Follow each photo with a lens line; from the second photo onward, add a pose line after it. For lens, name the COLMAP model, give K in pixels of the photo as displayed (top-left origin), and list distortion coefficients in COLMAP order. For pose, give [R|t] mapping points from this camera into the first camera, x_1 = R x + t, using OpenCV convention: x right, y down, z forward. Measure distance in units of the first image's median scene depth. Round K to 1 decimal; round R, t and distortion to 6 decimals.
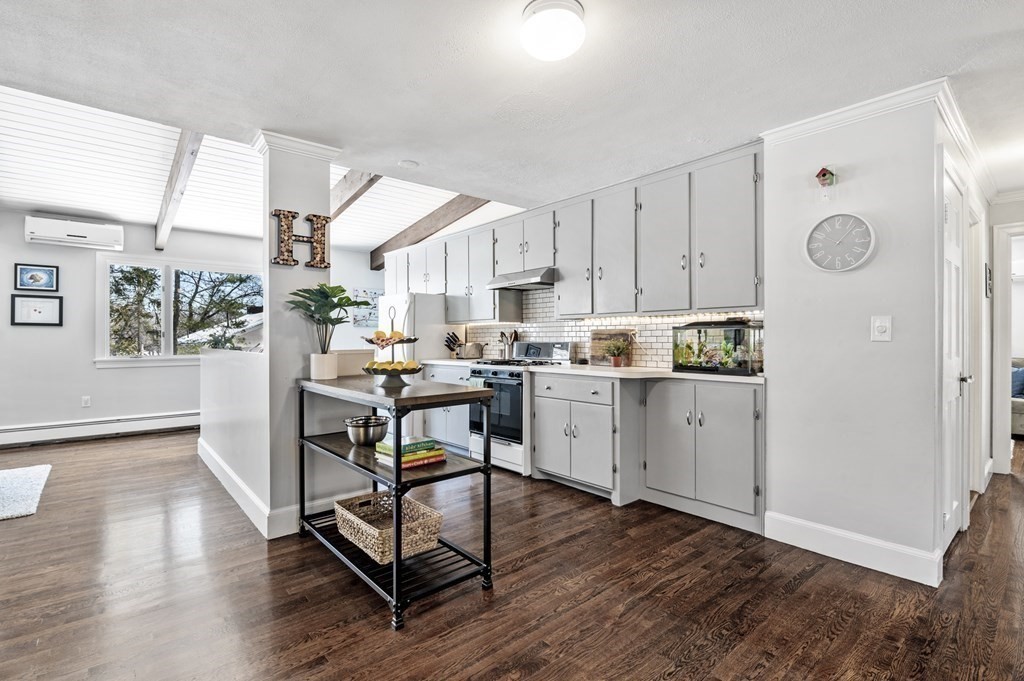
lens RADIAL K [[473.8, 0, 510.1], [0, 473.8, 334.3], [0, 0, 1]] dist [-0.003288, -0.000397]
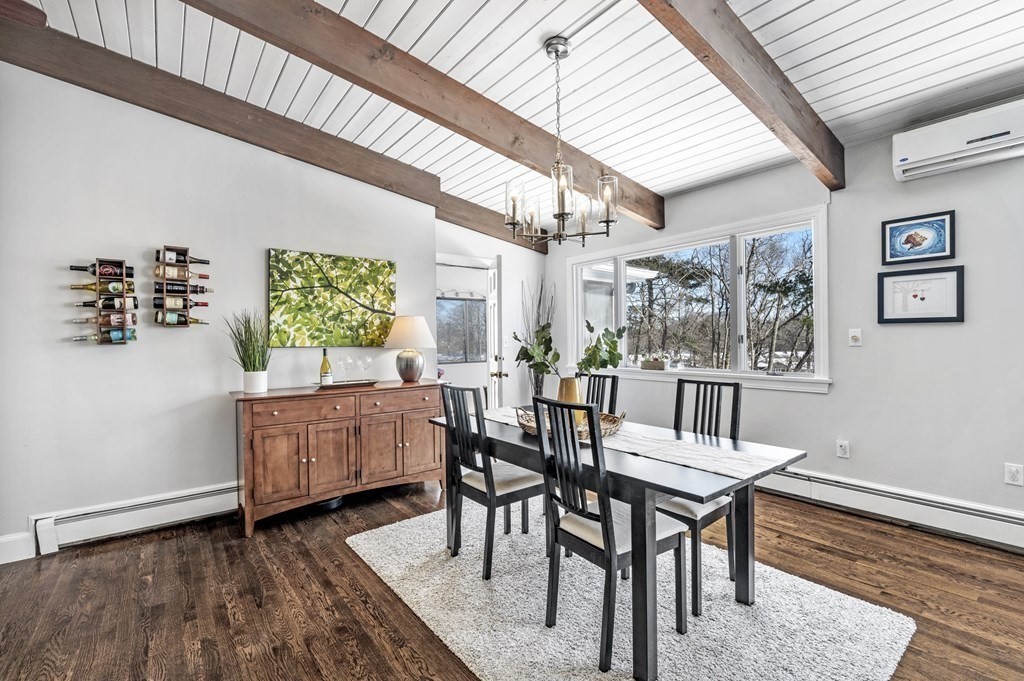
lens RADIAL K [[451.6, 0, 512.0], [0, 451.6, 340.5], [0, 0, 1]] dist [0.000575, -0.000131]
pose [[-0.038887, 0.008788, -0.999205, -0.435833], [0.015612, 0.999845, 0.008186, -0.008600], [0.999122, -0.015281, -0.039018, 0.531082]]
